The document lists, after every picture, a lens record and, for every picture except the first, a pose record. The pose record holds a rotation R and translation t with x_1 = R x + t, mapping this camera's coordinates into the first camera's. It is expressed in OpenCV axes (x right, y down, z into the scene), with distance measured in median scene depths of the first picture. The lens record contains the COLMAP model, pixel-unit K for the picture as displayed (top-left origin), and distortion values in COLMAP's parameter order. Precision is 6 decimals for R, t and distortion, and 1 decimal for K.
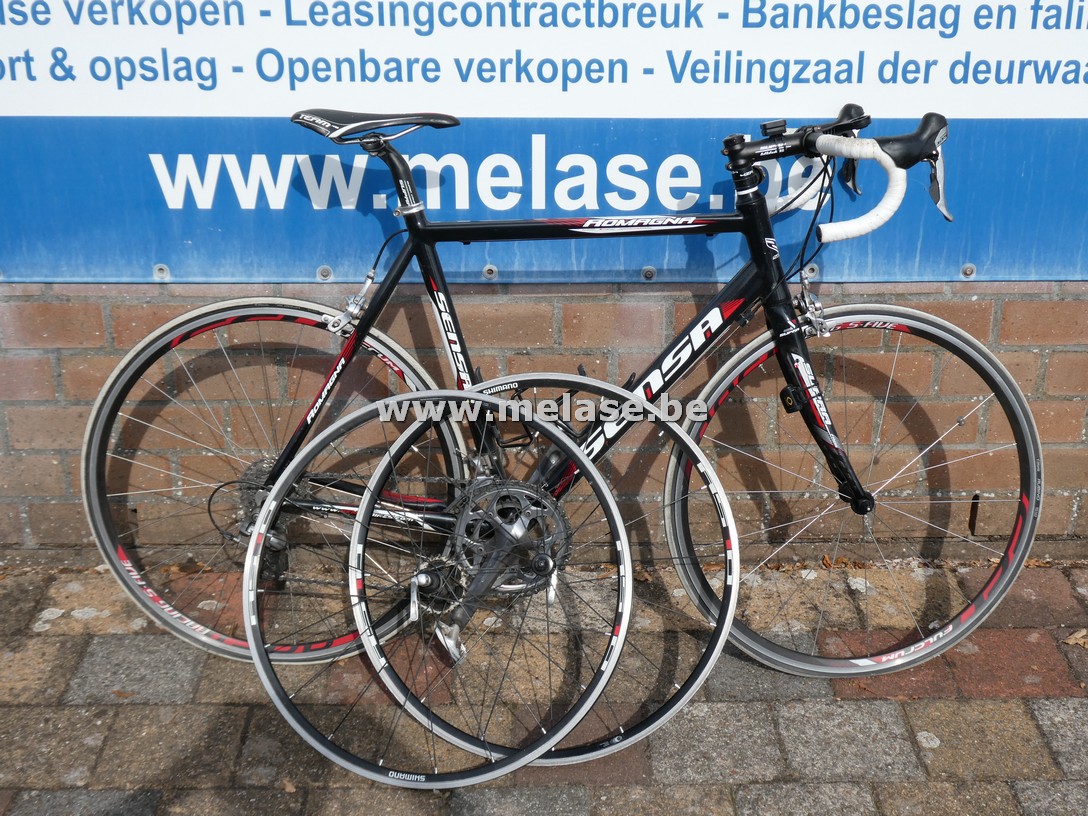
lens RADIAL K [[1497.6, 0, 559.6], [0, 1497.6, 401.5], [0, 0, 1]] dist [0.010640, -0.025242]
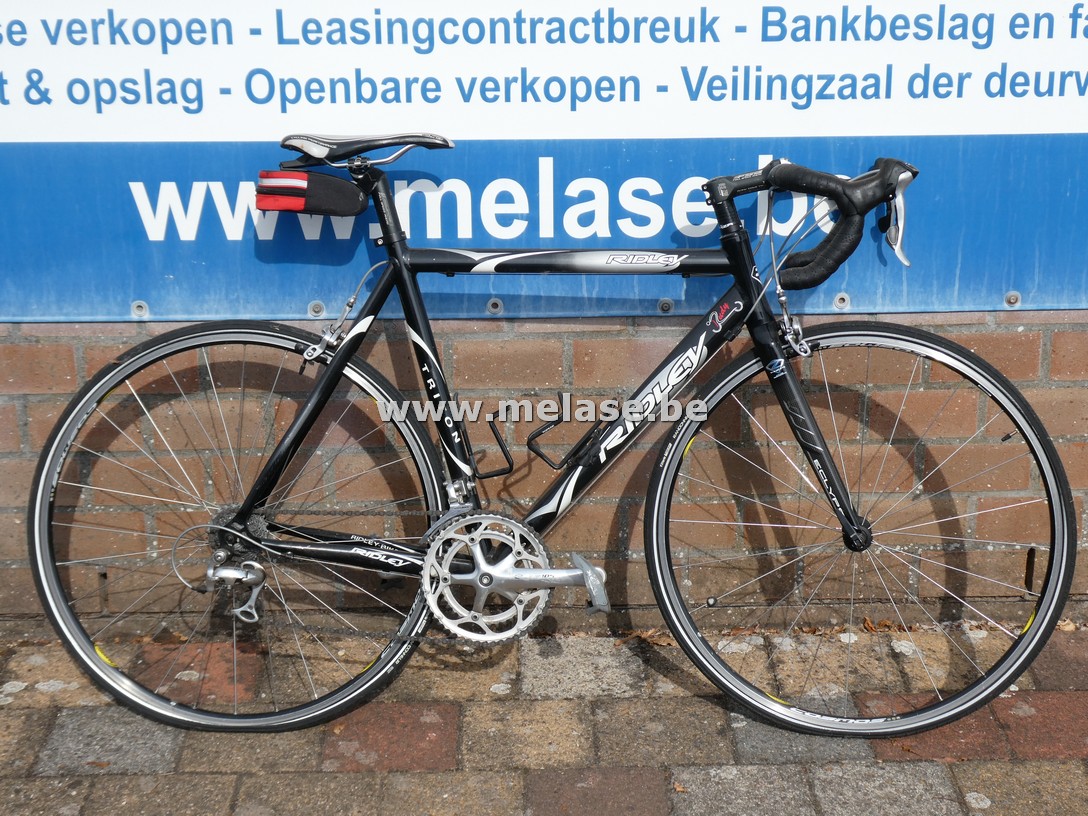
lens RADIAL K [[1988.8, 0, 550.4], [0, 1988.8, 430.1], [0, 0, 1]] dist [0.108493, -0.195763]
pose [[0.999935, -0.010966, -0.003138, -0.009242], [0.010716, 0.997437, -0.070736, 0.080596], [0.003905, 0.070698, 0.997490, -0.233008]]
